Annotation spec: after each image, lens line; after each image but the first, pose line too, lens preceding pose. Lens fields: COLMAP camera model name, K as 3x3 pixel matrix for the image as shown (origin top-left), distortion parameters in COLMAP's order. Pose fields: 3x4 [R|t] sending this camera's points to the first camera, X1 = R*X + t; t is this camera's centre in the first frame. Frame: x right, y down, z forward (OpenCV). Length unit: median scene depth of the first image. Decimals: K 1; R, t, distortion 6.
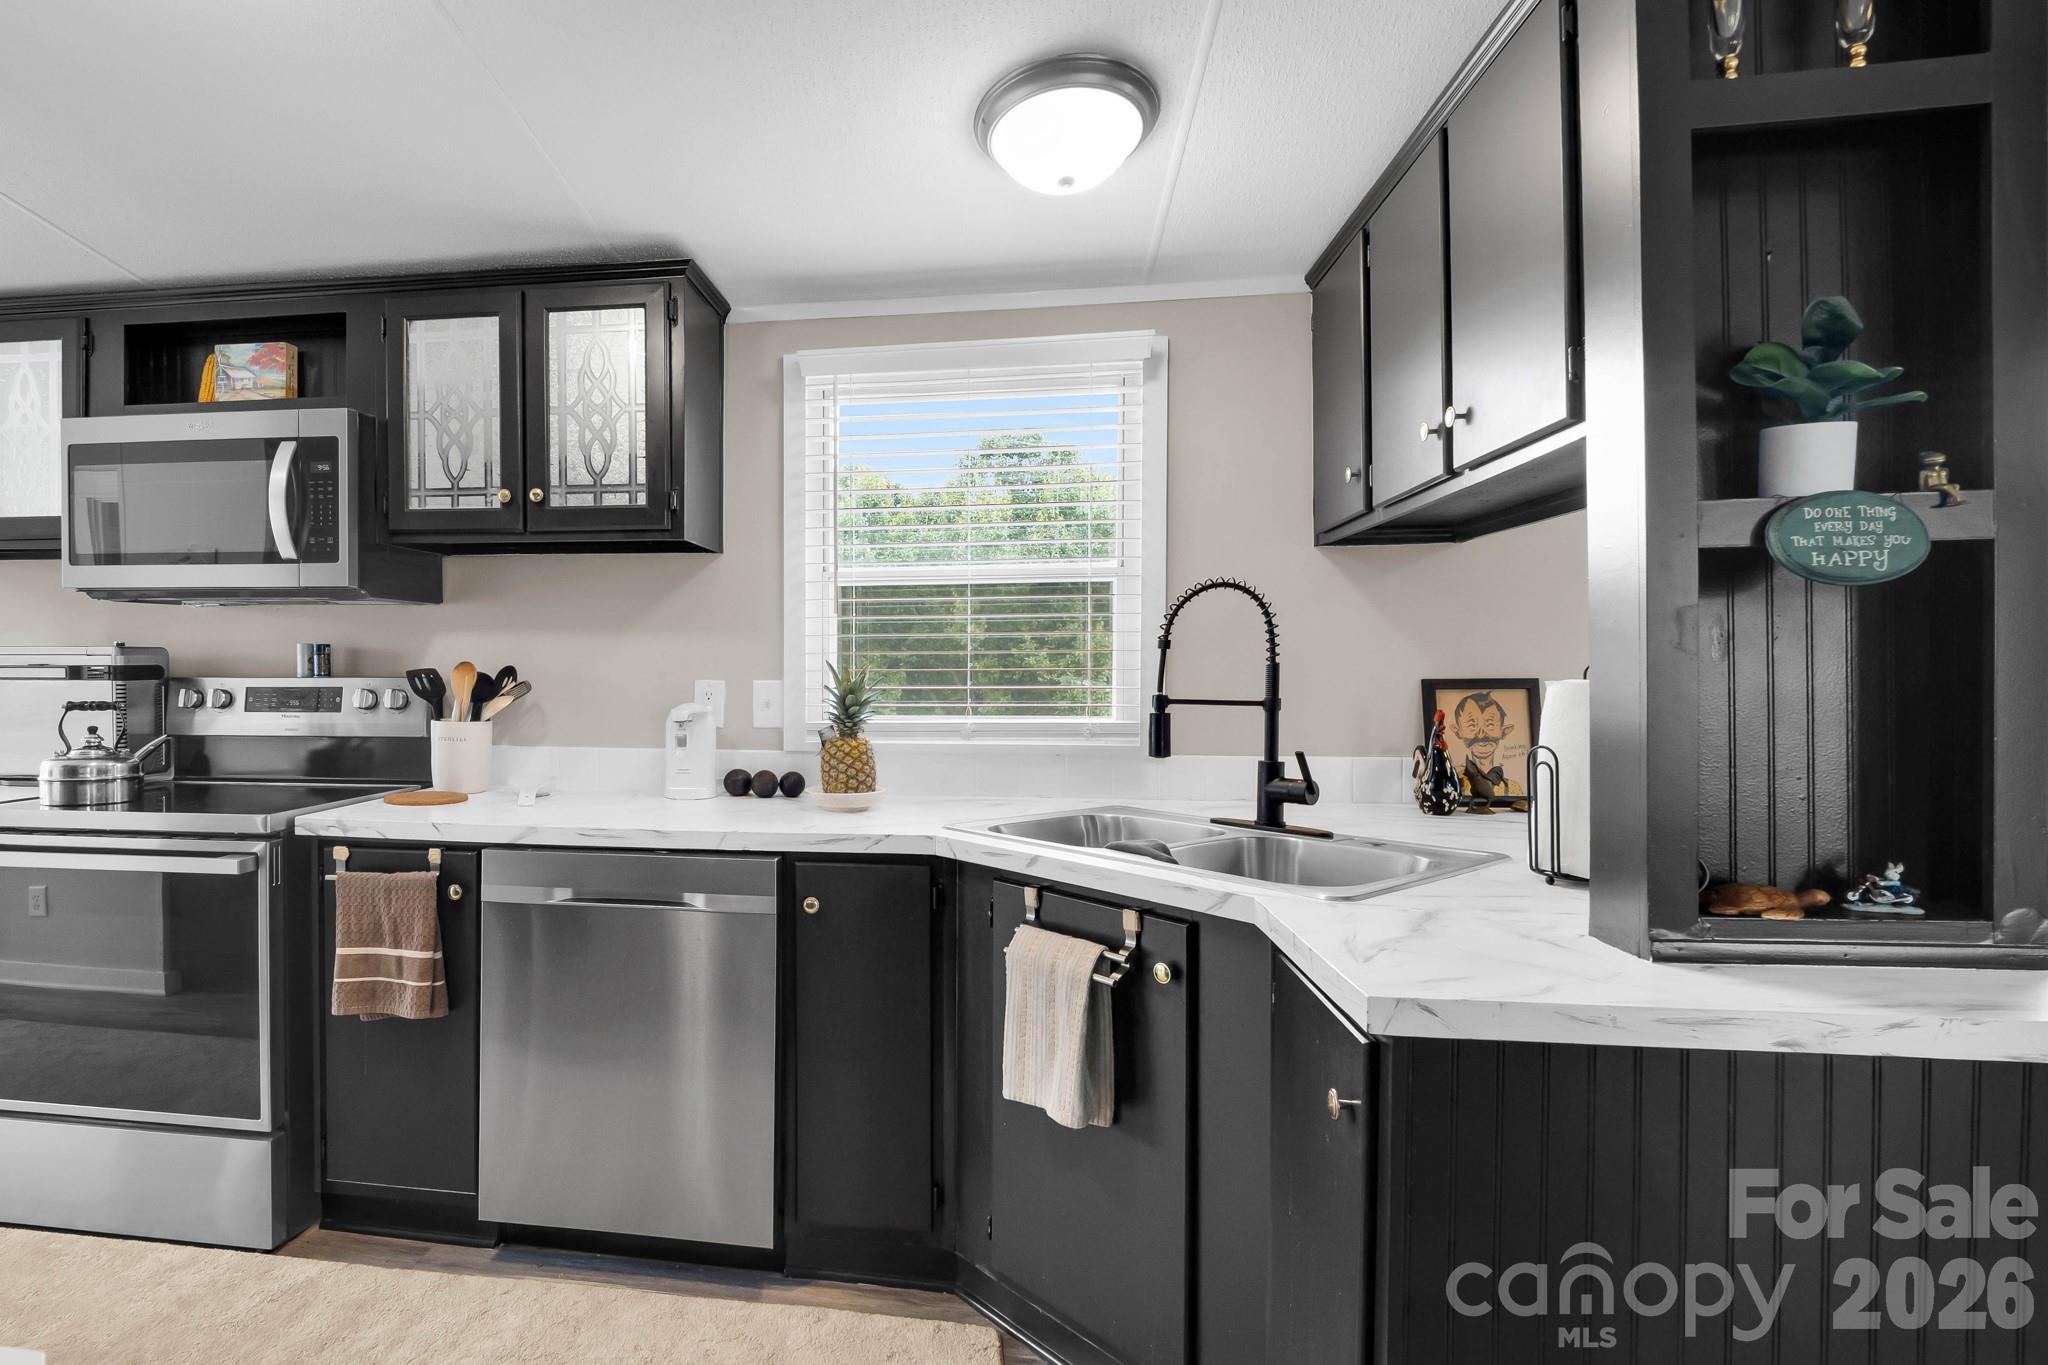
lens RADIAL K [[1036.2, 0, 893.3], [0, 1036.2, 689.8], [0, 0, 1]] dist [-0.004321, -0.000135]
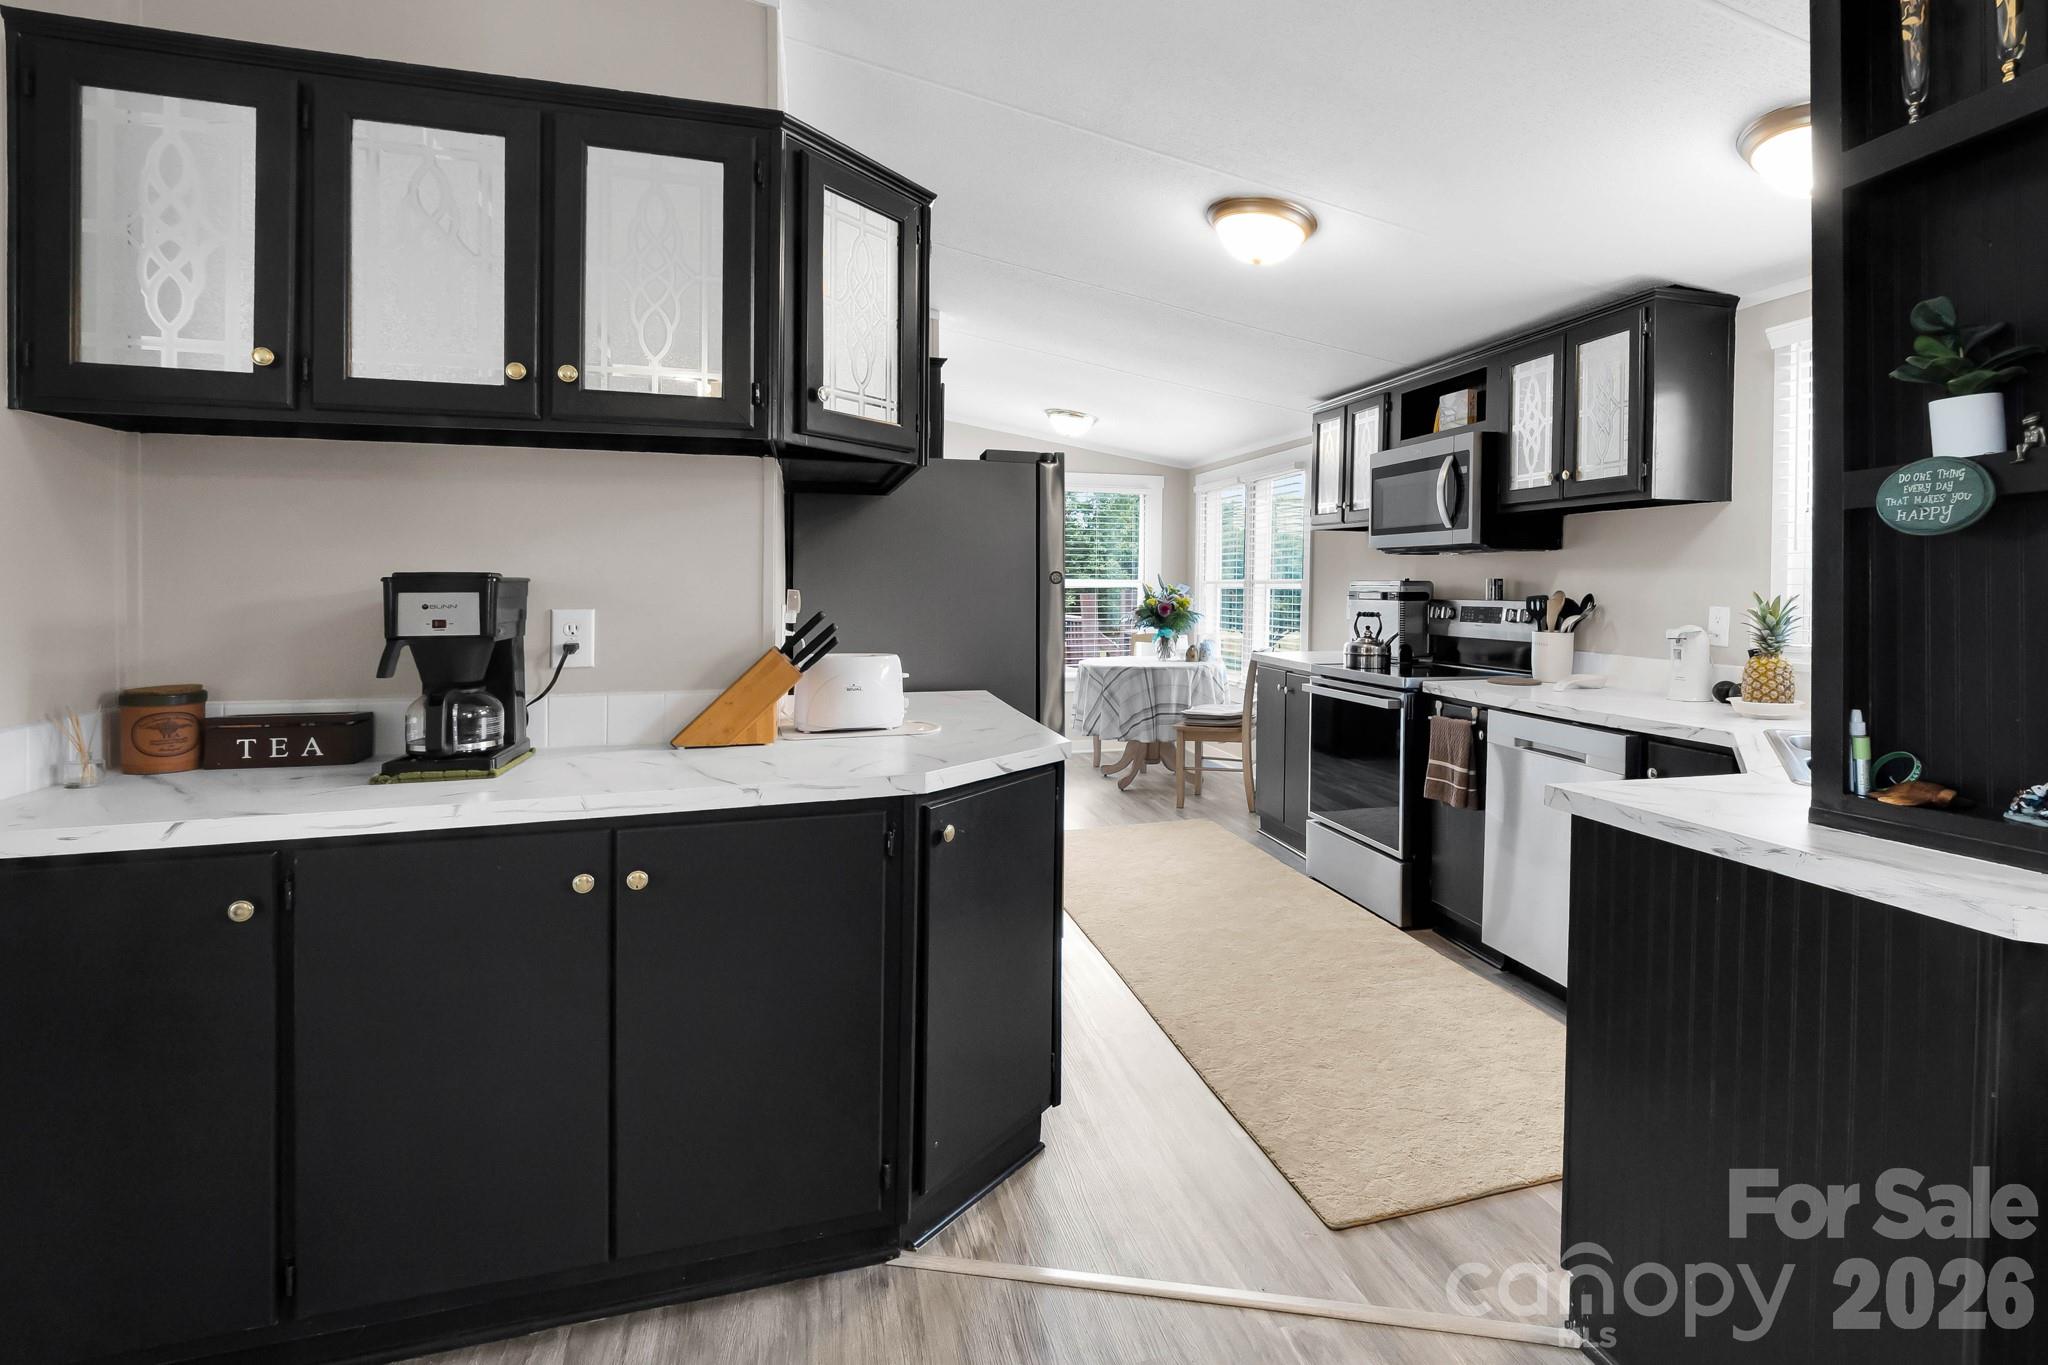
lens RADIAL K [[1087.7, 0, 1143.0], [0, 1087.7, 603.7], [0, 0, 1]] dist [0.005636, -0.006512]
pose [[0.434919, 0.015653, -0.900333, 0.772429], [-0.026941, 0.999628, 0.004365, -0.000250], [0.900066, 0.022357, 0.435179, -0.183670]]
